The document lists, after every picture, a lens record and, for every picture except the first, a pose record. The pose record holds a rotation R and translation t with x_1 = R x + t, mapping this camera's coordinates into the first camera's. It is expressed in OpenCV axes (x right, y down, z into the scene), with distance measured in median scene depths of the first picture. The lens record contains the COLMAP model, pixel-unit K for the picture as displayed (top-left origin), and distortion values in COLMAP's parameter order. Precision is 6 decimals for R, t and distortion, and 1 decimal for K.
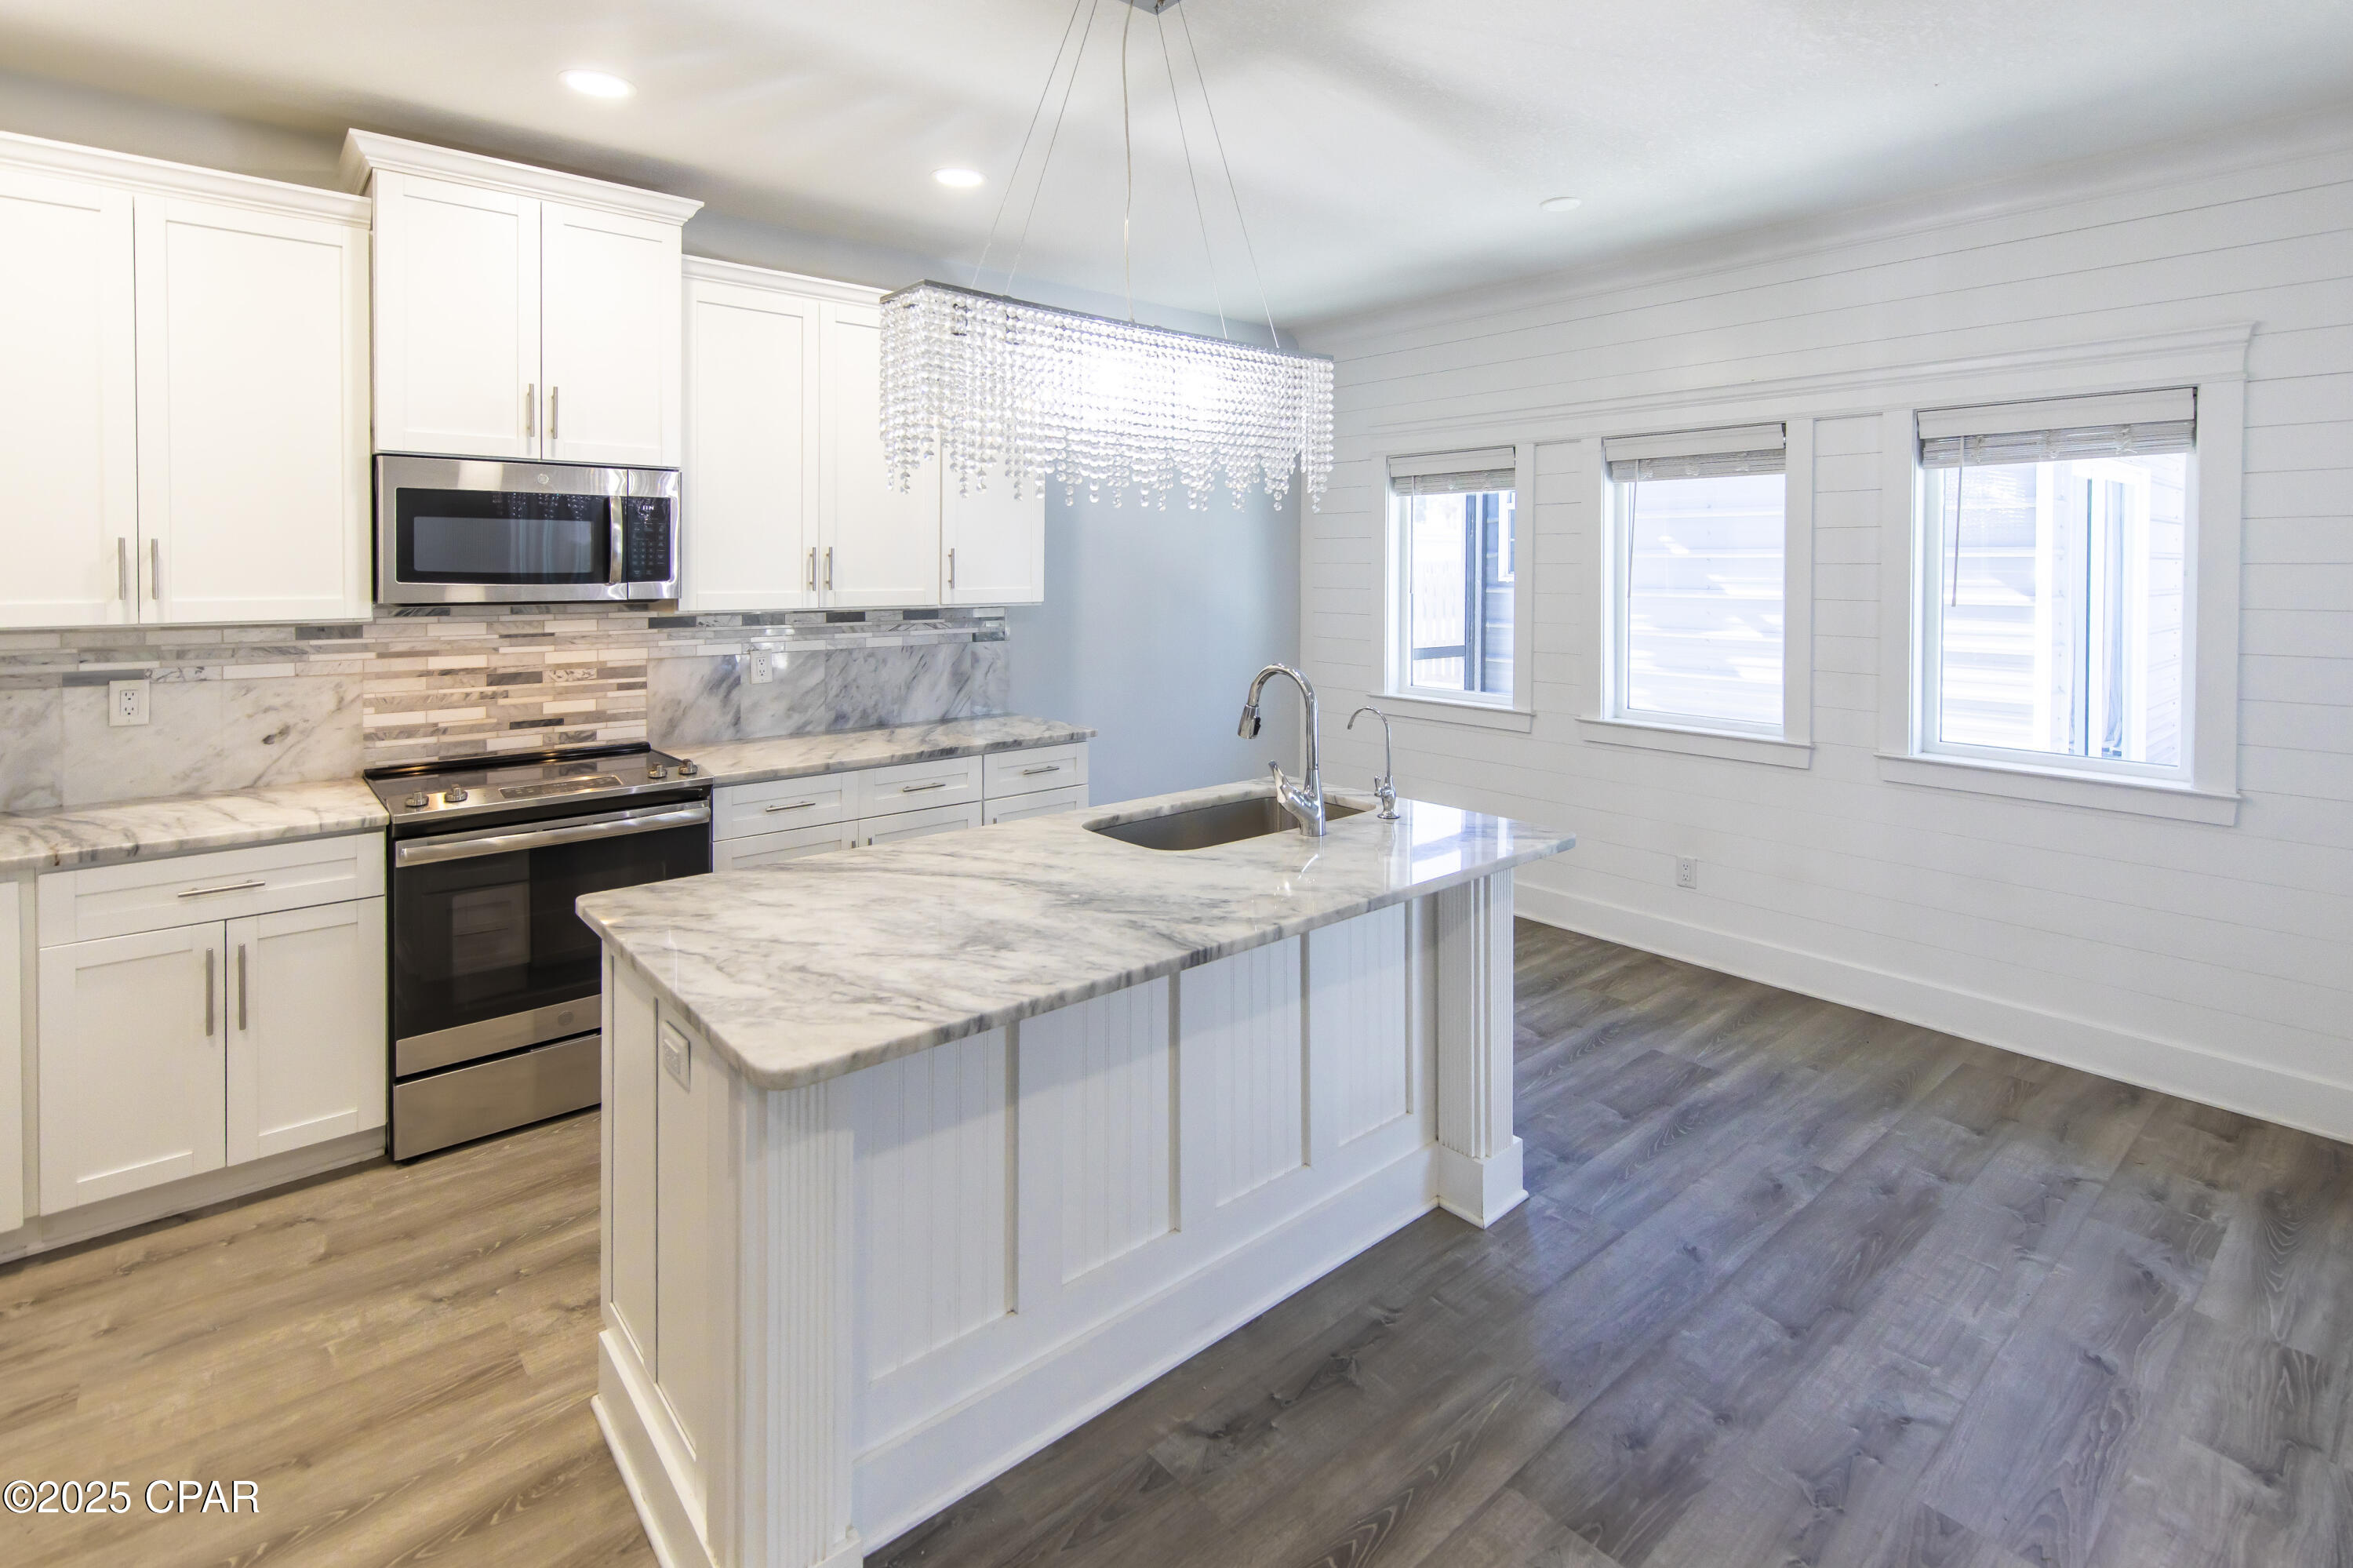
lens RADIAL K [[1124.3, 0, 1182.1], [0, 1124.3, 584.2], [0, 0, 1]] dist [-0.000428, -0.000208]
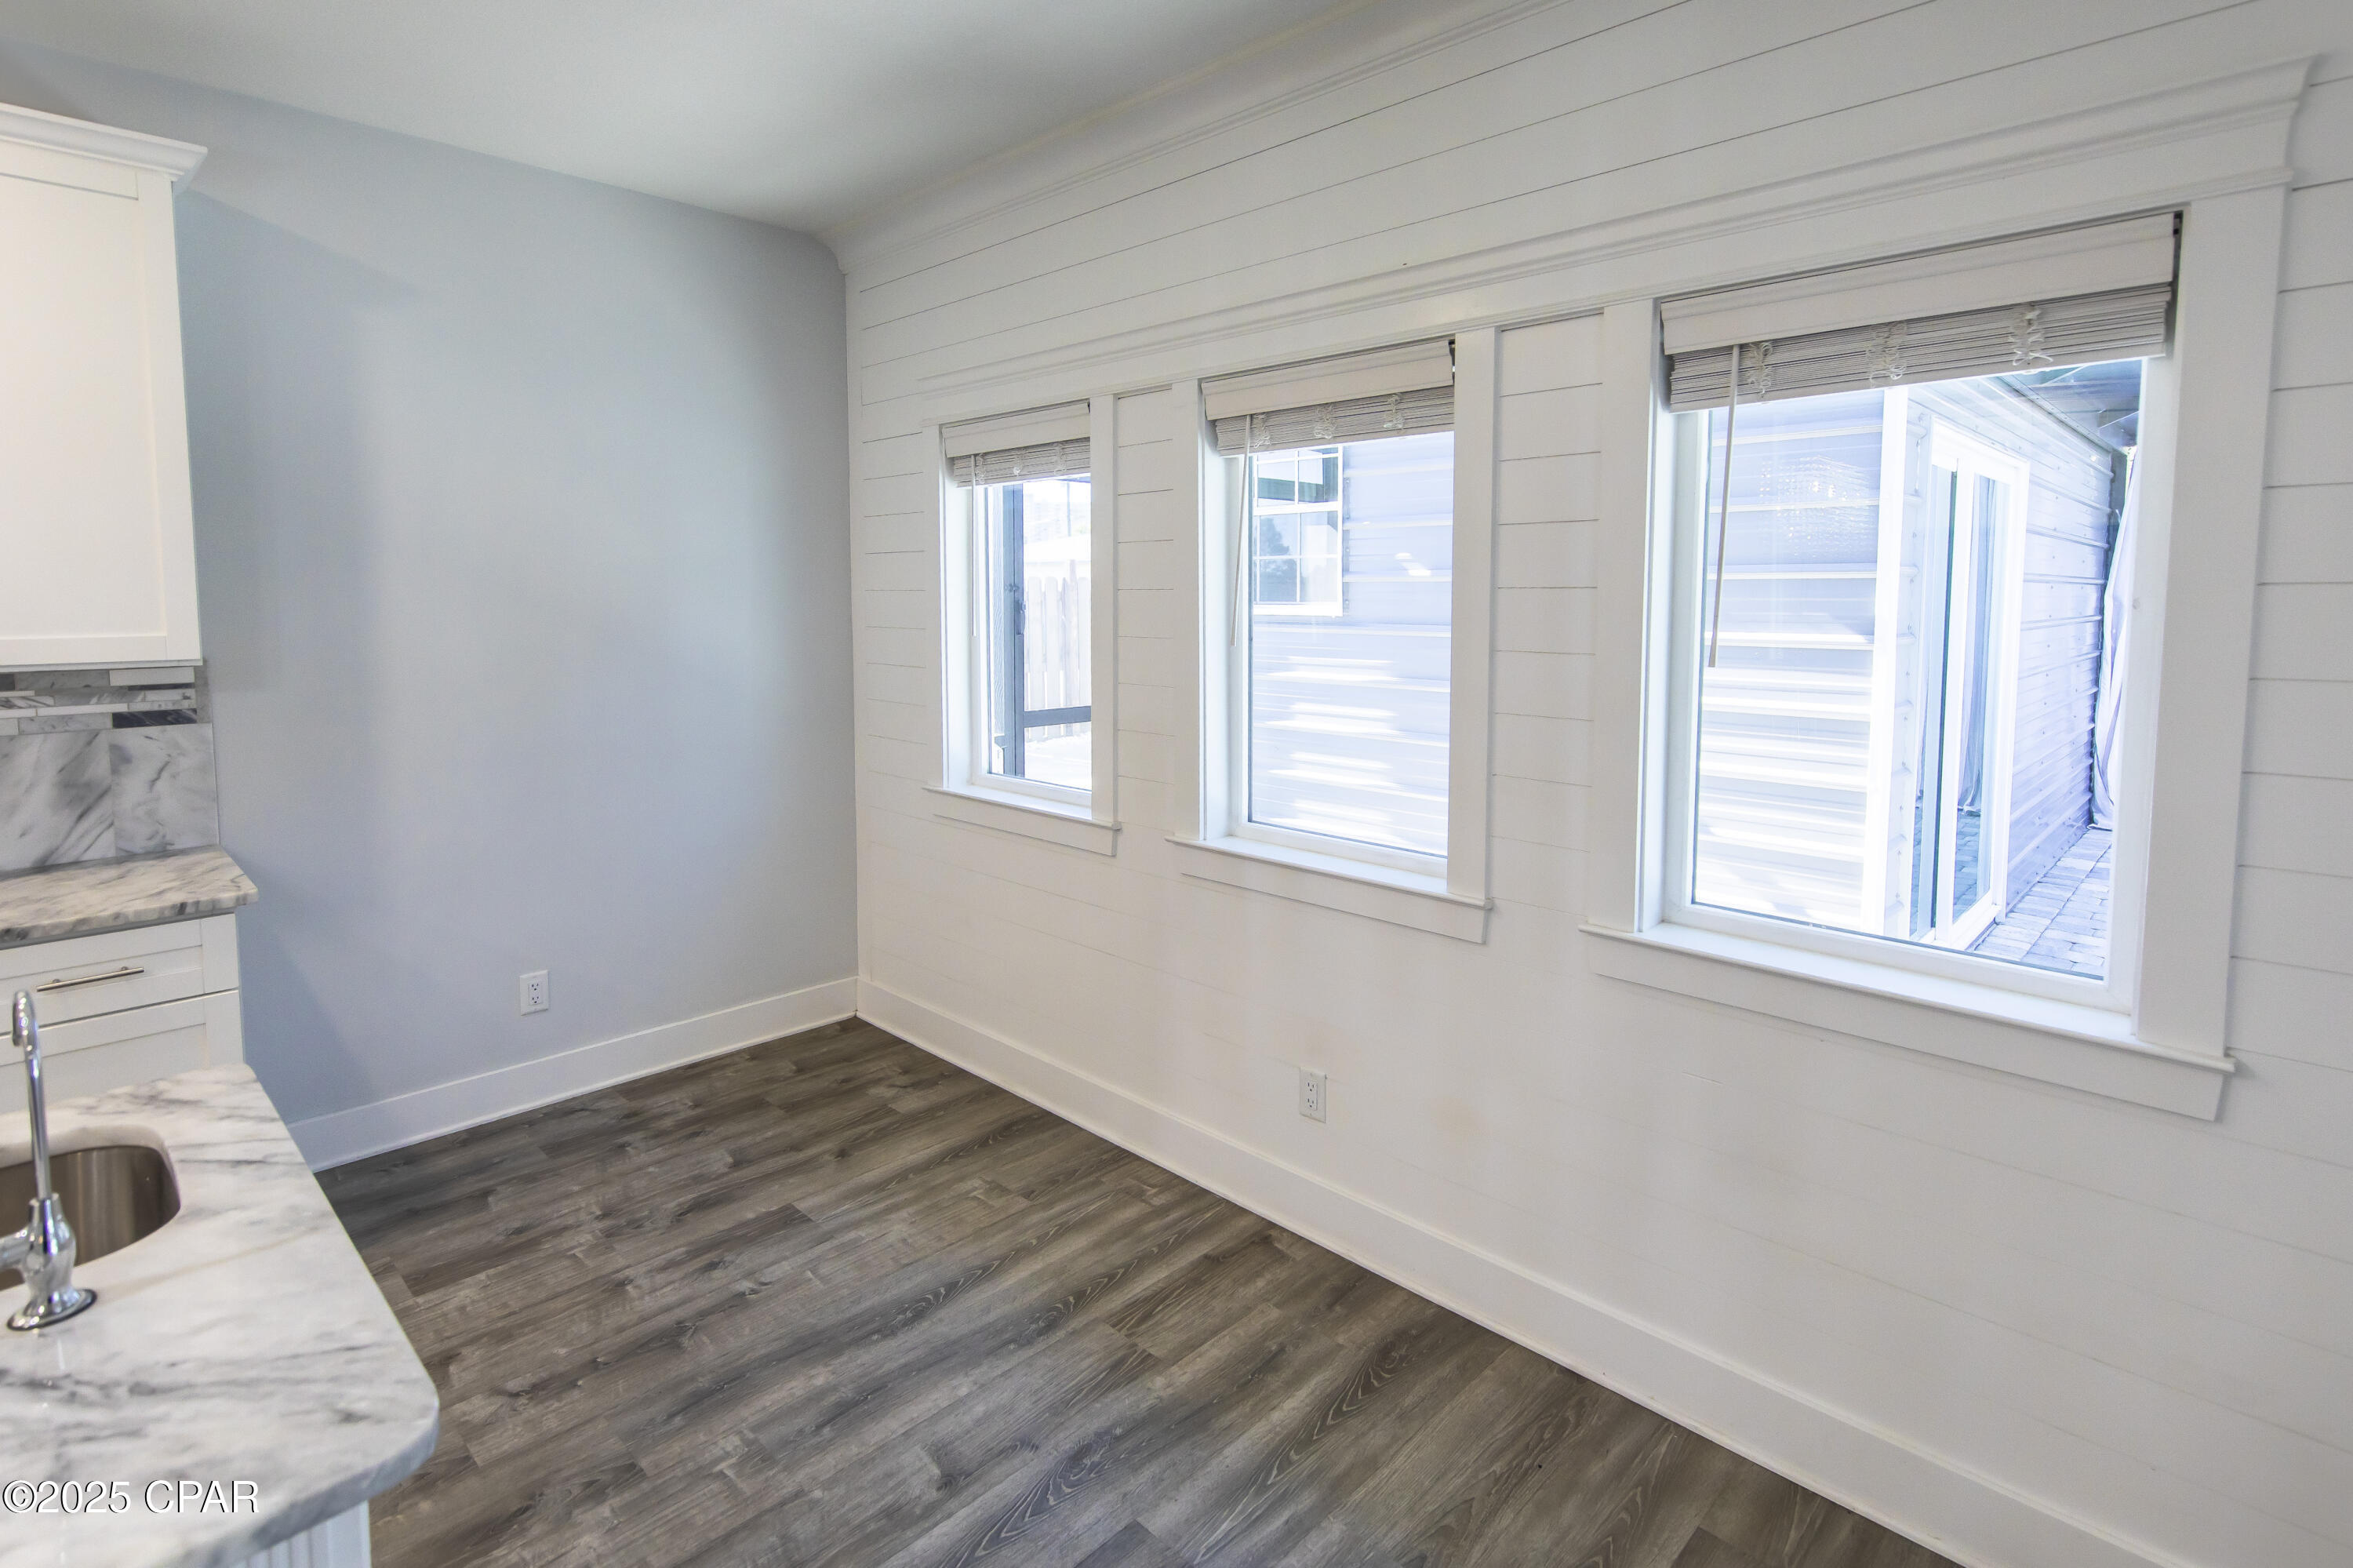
lens RADIAL K [[1124.3, 0, 1175.7], [0, 1124.3, 676.5], [0, 0, 1]] dist [-0.000428, -0.000208]
pose [[0.996762, -0.008675, 0.079936, 0.349917], [0.004127, 0.998372, 0.056897, -0.006532], [-0.080300, -0.056383, 0.995175, 0.438558]]
